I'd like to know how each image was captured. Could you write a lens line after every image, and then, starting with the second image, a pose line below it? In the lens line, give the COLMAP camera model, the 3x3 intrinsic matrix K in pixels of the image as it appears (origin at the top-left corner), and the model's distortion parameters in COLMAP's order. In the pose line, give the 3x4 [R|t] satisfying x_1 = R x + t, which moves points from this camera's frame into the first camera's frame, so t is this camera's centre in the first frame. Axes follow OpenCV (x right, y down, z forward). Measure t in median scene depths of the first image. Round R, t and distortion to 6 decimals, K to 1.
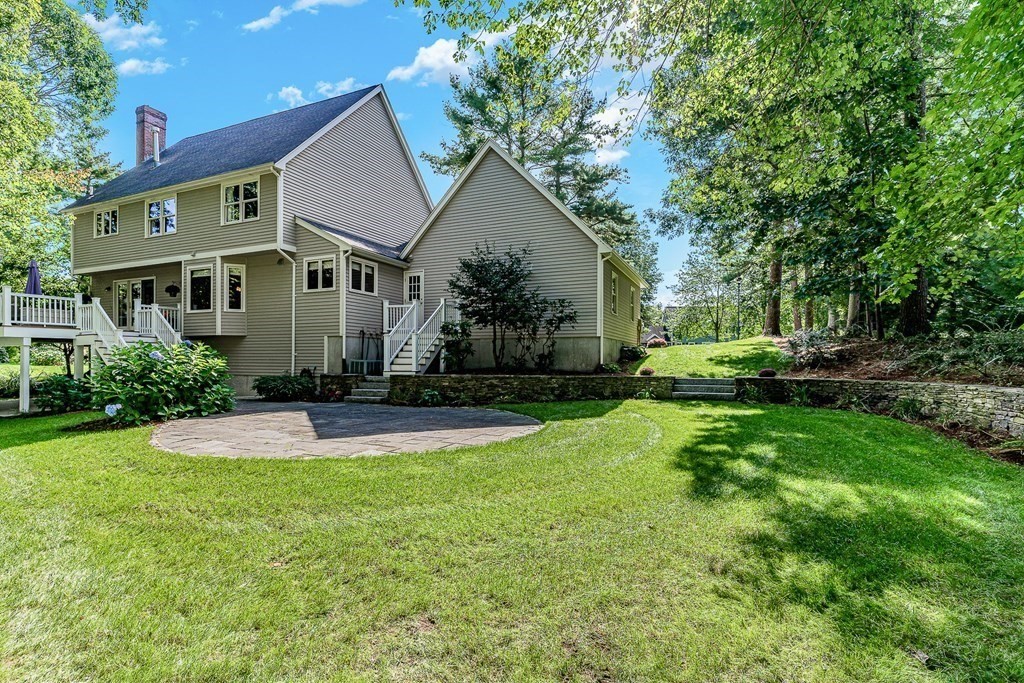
lens RADIAL K [[493.7, 0, 508.8], [0, 493.7, 351.8], [0, 0, 1]] dist [0.000647, 0.000487]
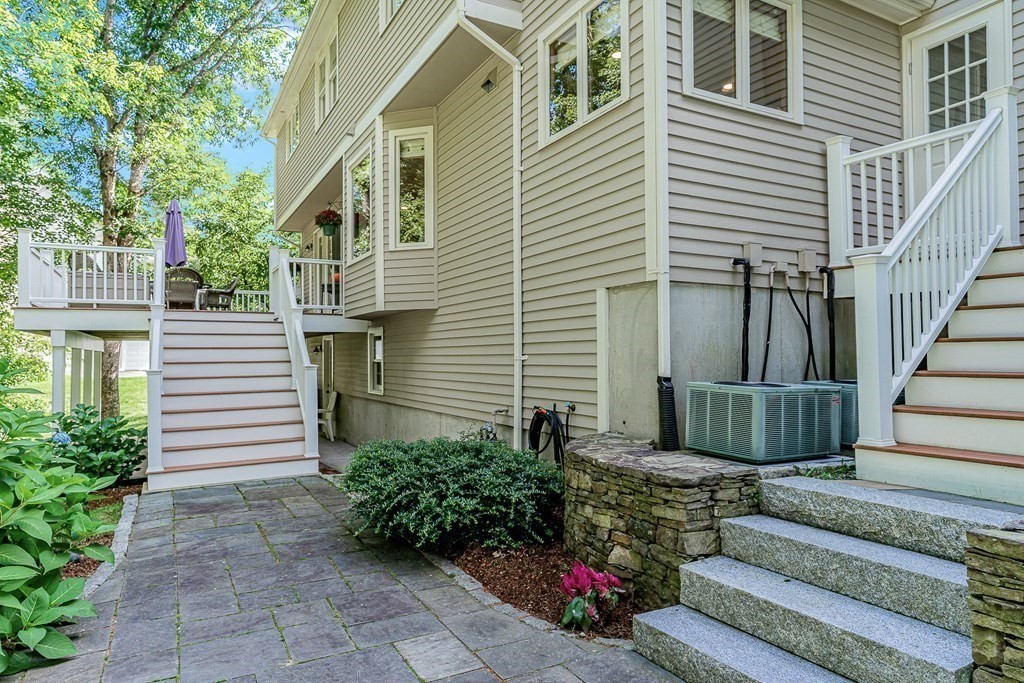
lens RADIAL K [[638.0, 0, 508.3], [0, 638.0, 344.9], [0, 0, 1]] dist [0.001590, -0.001773]
pose [[0.791216, -0.018340, -0.611262, -0.197804], [0.018952, 0.999805, -0.005466, -0.001198], [0.611243, -0.007260, 0.791410, 0.683838]]
